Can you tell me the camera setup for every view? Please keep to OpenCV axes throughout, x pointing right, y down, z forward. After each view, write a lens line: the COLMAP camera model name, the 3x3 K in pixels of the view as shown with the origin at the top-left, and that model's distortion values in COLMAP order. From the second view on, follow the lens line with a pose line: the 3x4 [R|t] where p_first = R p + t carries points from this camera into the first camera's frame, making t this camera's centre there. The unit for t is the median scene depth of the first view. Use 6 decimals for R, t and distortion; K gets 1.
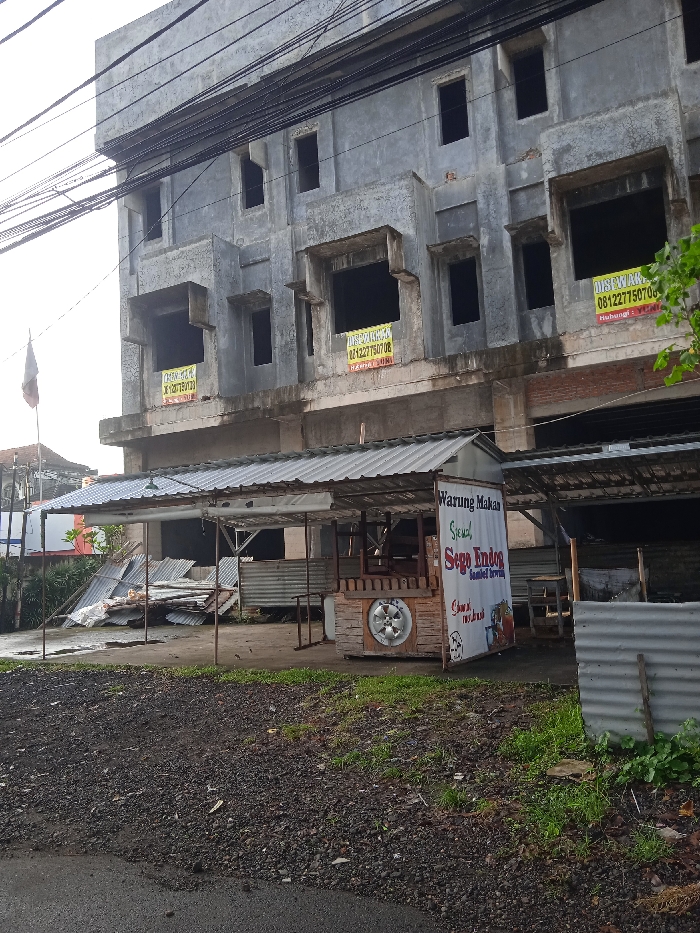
lens RADIAL K [[754.1, 0, 344.3], [0, 754.1, 465.2], [0, 0, 1]] dist [0.031091, -0.045385]
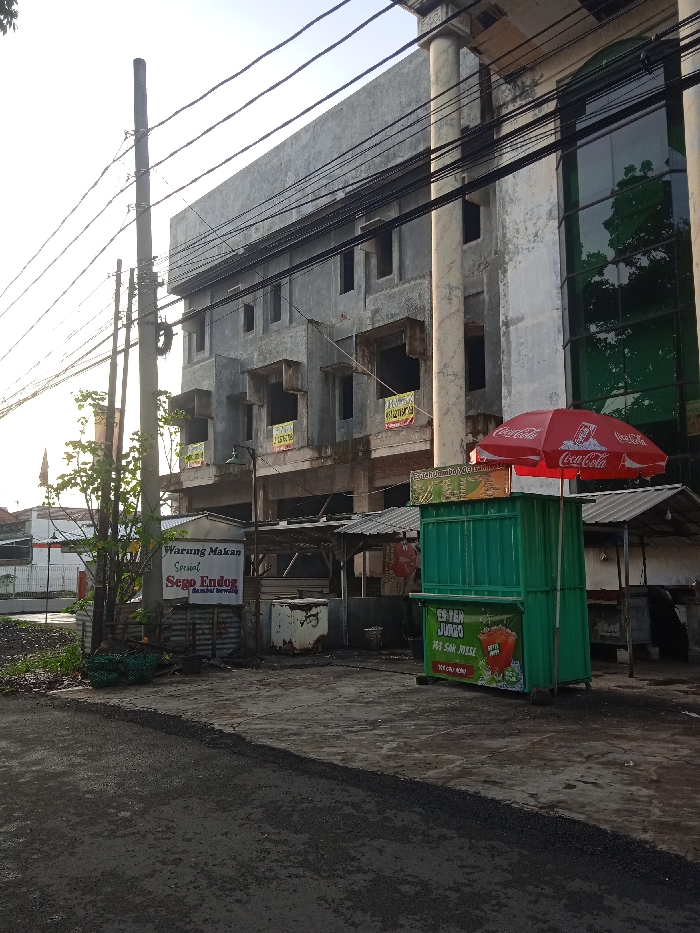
lens RADIAL K [[754.1, 0, 352.4], [0, 754.1, 453.4], [0, 0, 1]] dist [0.031091, -0.045385]
pose [[0.947013, 0.002979, -0.321181, 0.650777], [-0.012762, 0.999516, -0.028359, -0.083478], [0.320941, 0.030955, 0.946593, -0.370825]]
